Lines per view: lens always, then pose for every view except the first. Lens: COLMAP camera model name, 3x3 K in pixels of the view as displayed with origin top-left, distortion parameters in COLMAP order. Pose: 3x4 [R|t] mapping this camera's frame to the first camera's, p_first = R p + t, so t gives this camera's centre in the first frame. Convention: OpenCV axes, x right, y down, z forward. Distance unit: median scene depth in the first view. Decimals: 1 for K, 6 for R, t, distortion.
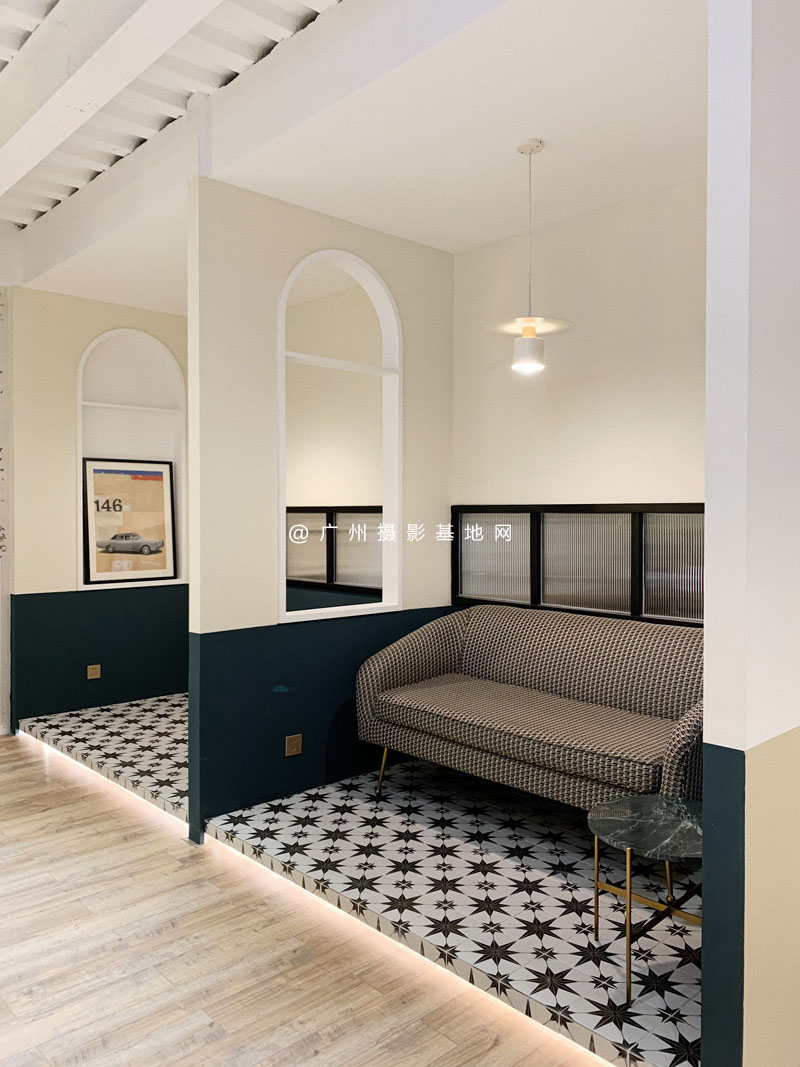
lens RADIAL K [[829.6, 0, 397.3], [0, 829.6, 542.5], [0, 0, 1]] dist [0.034082, -0.038223]
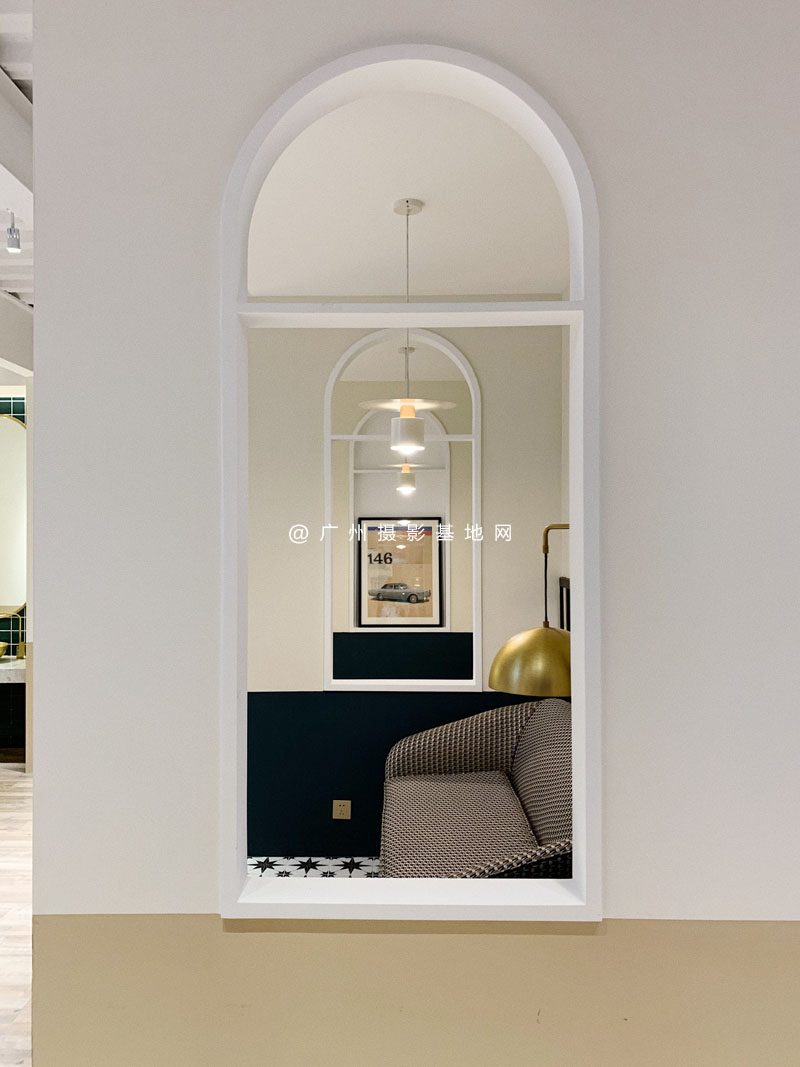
lens RADIAL K [[829.6, 0, 396.2], [0, 829.6, 522.5], [0, 0, 1]] dist [0.034082, -0.038223]
pose [[0.731917, -0.002157, -0.681390, 0.441963], [-0.025799, 0.999190, -0.030874, -0.059228], [0.680905, 0.040176, 0.731269, 0.184098]]
